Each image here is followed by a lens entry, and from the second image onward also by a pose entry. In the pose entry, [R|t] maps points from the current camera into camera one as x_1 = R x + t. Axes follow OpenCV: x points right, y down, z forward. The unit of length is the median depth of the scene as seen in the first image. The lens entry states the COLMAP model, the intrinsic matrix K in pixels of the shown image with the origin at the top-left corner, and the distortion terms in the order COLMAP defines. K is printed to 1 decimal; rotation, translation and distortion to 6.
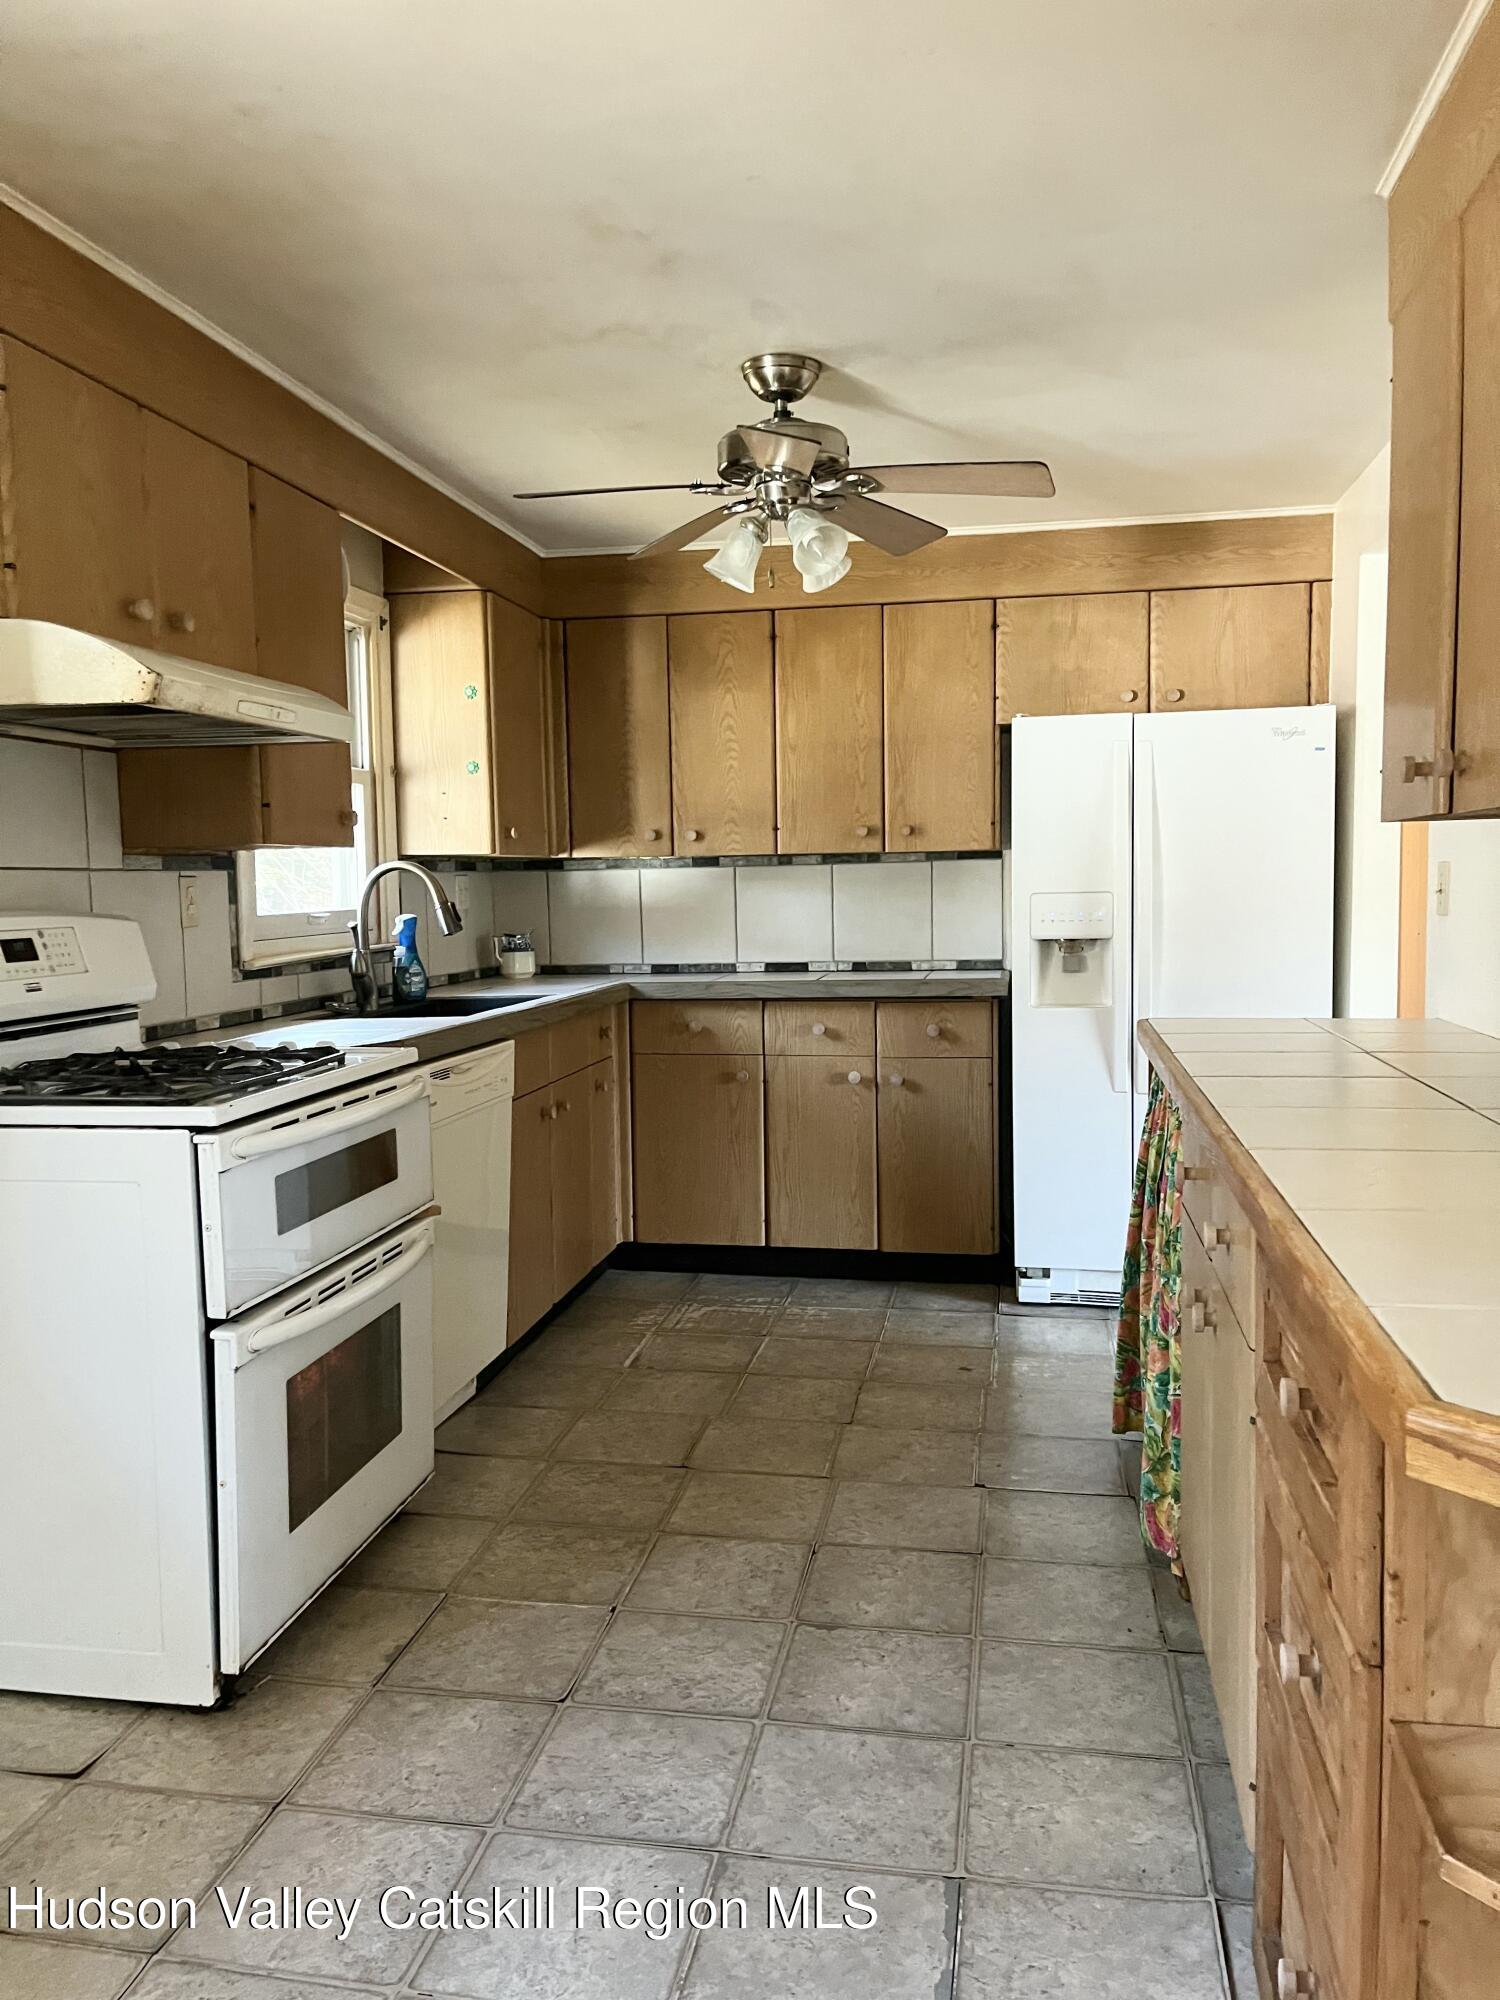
lens RADIAL K [[1502.5, 0, 785.0], [0, 1502.5, 1006.3], [0, 0, 1]] dist [0.083536, -0.085551]
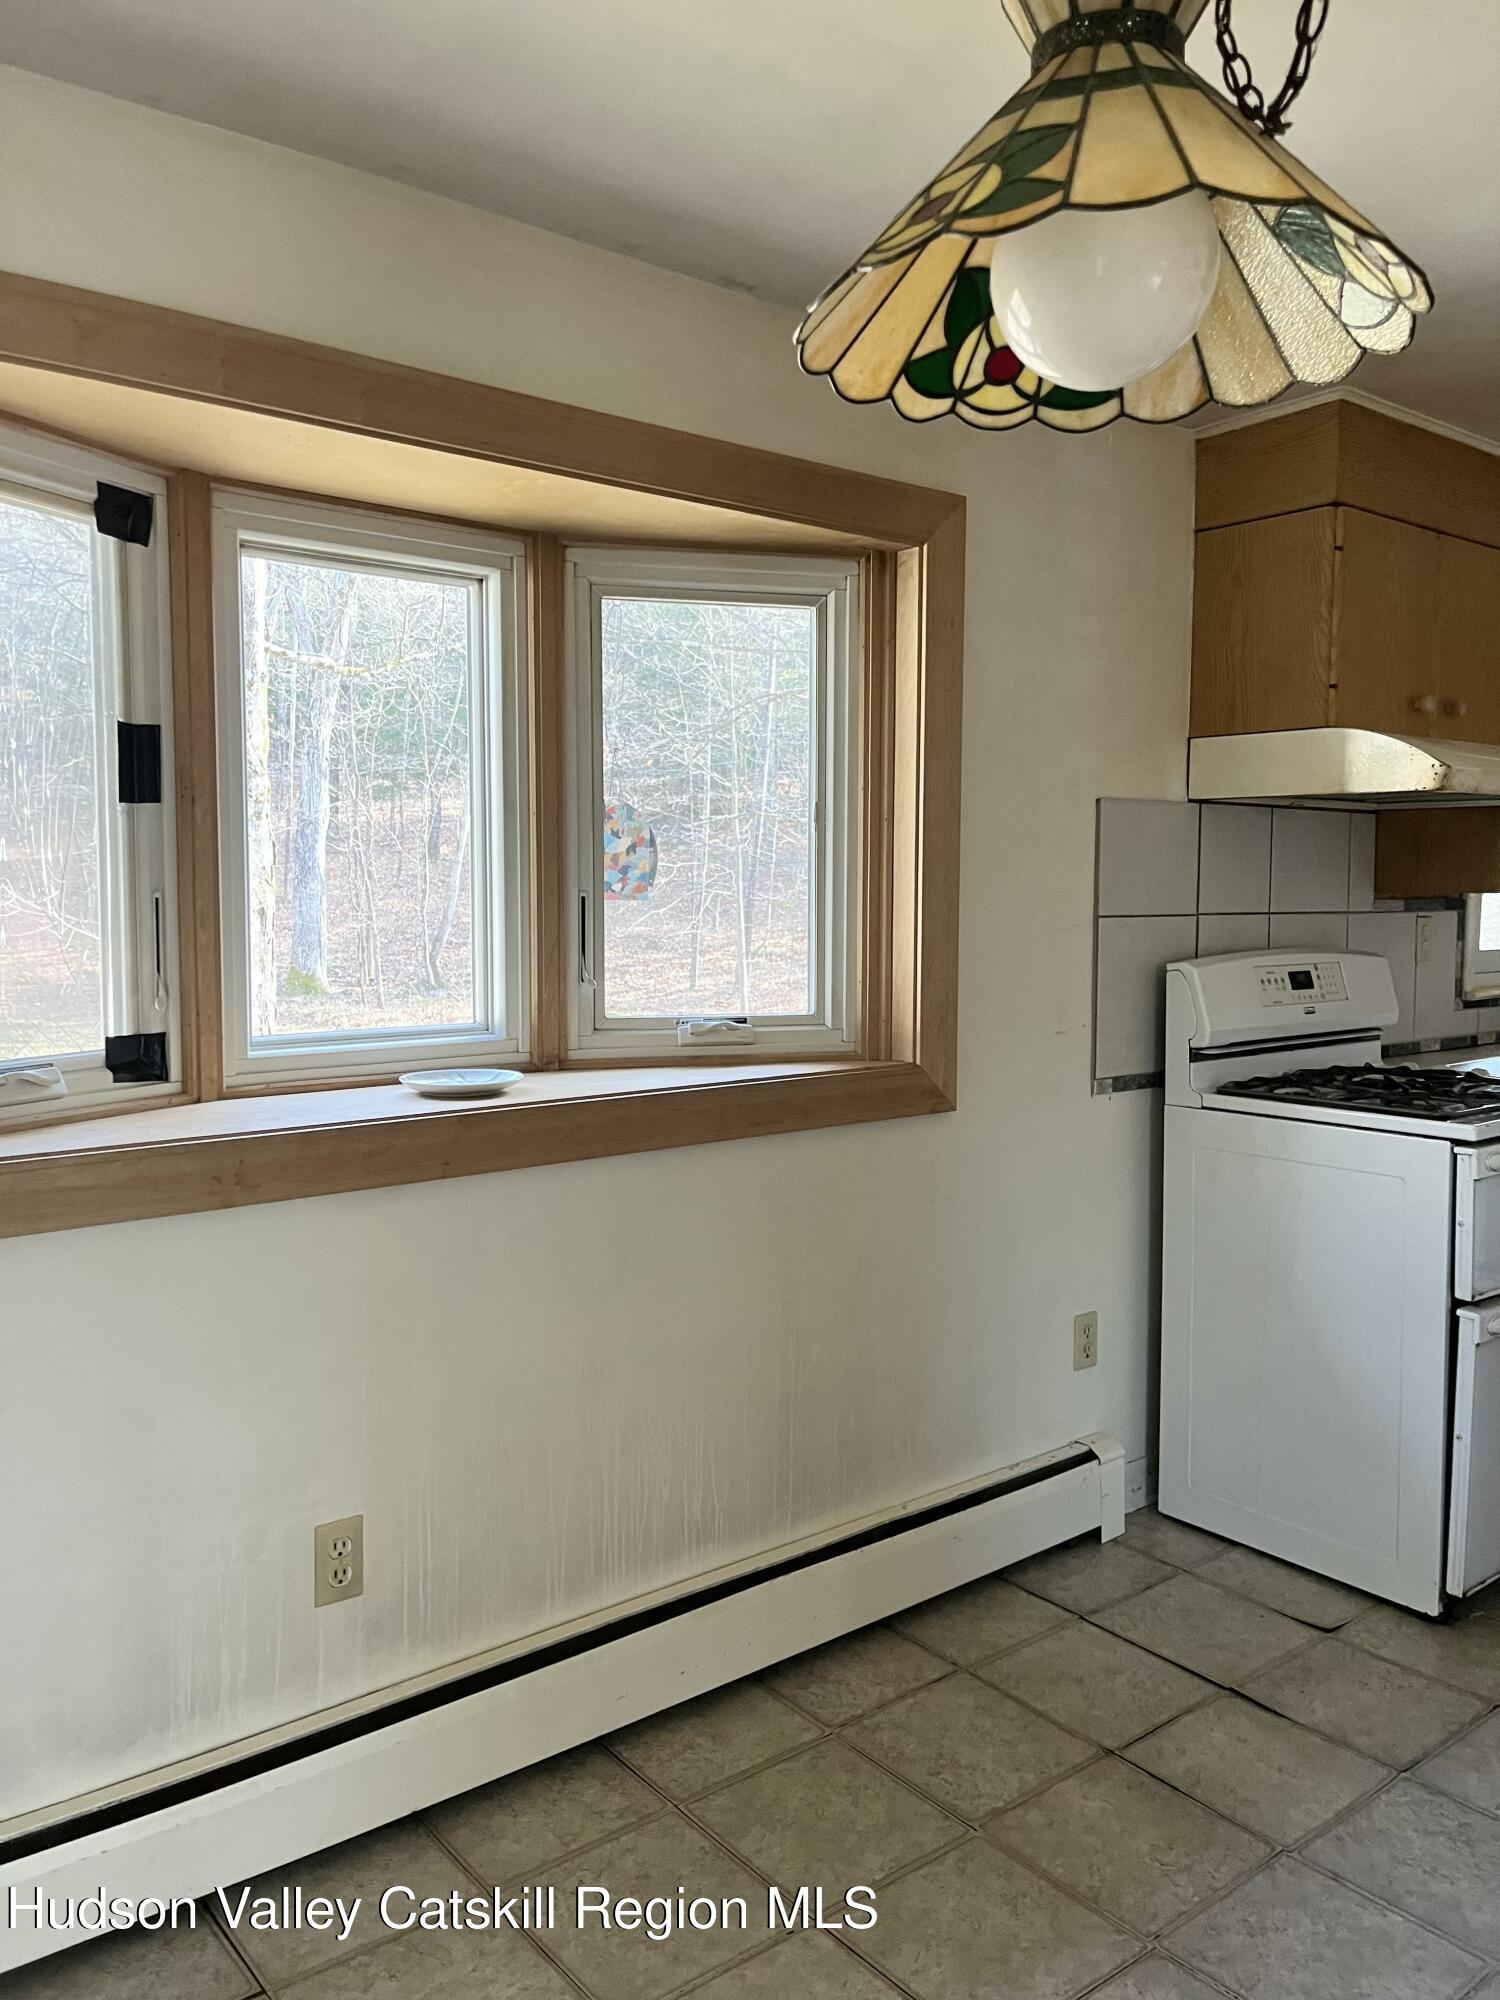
lens RADIAL K [[1533.8, 0, 745.7], [0, 1533.8, 992.1], [0, 0, 1]] dist [0.088917, -0.121575]
pose [[0.744449, 0.061475, -0.664843, 0.007074], [-0.067550, 0.997578, 0.016603, -0.015630], [0.664253, 0.032550, 0.746799, -0.234715]]
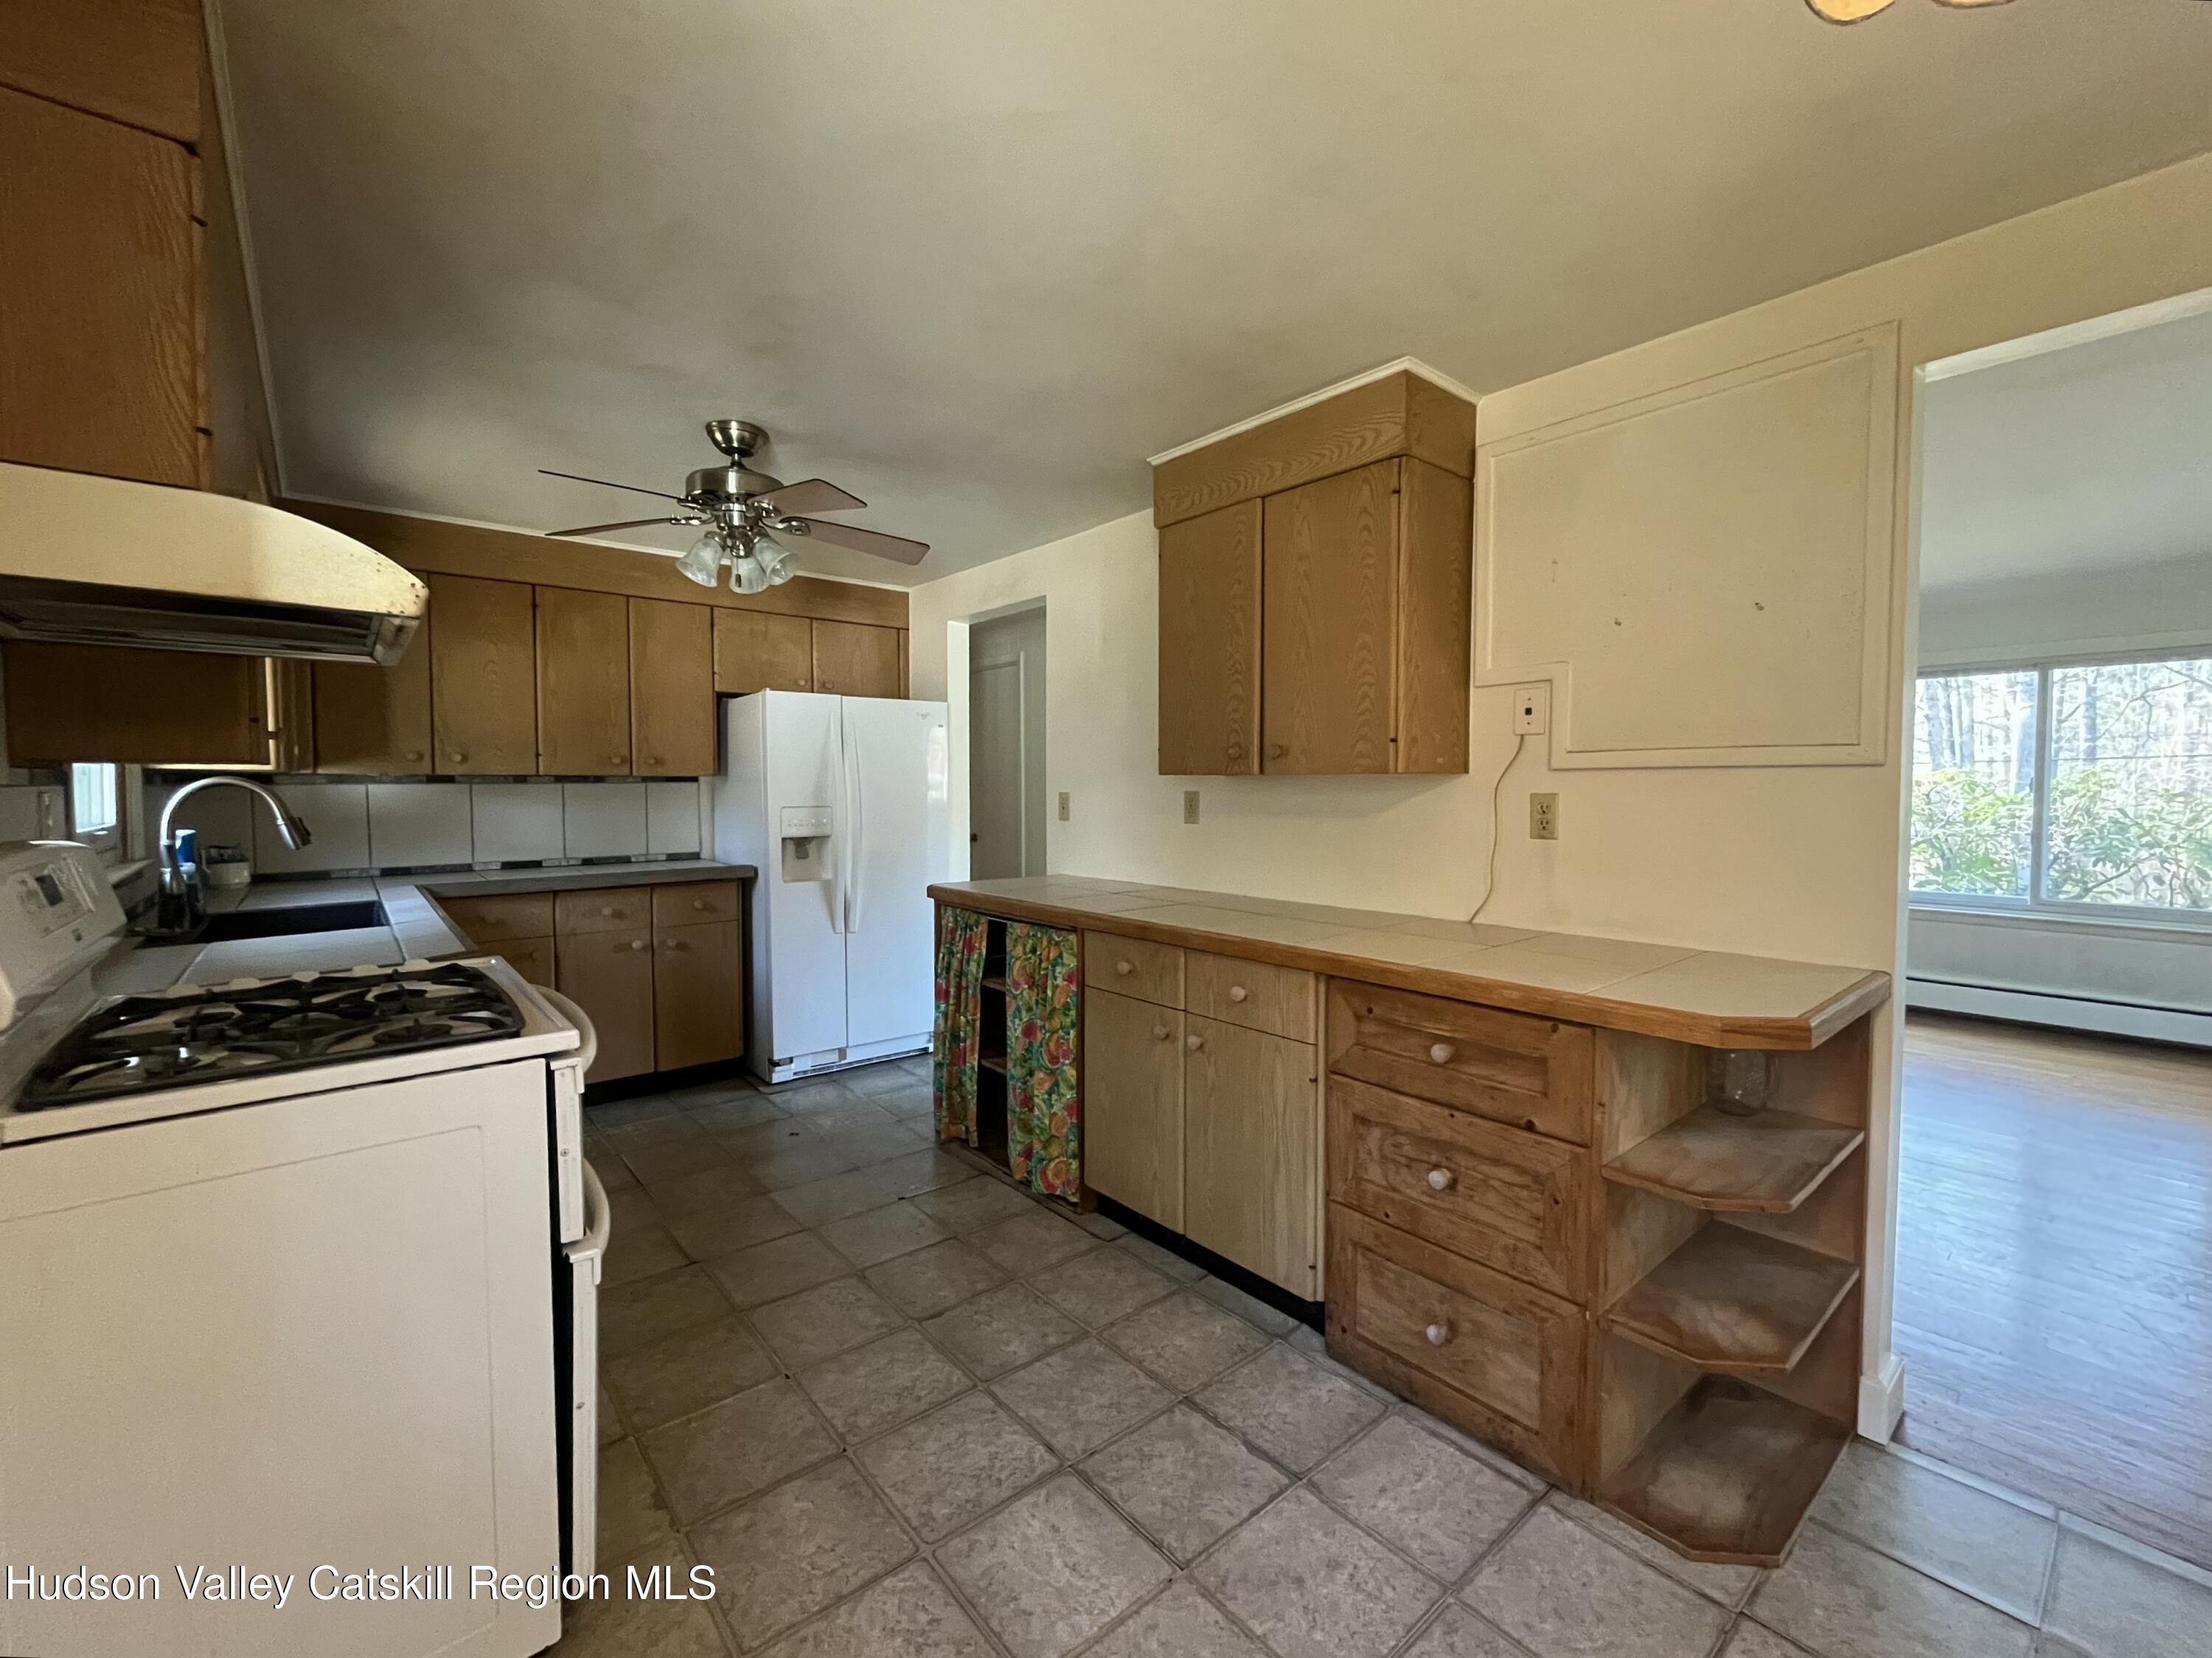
lens RADIAL K [[904.4, 0, 1104.4], [0, 904.4, 822.7], [0, 0, 1]] dist [-0.000244, -0.000109]
pose [[0.649350, -0.014879, 0.760344, -0.448546], [0.053689, 0.998211, -0.026317, -0.026849], [-0.758592, 0.057911, 0.648987, 0.249688]]
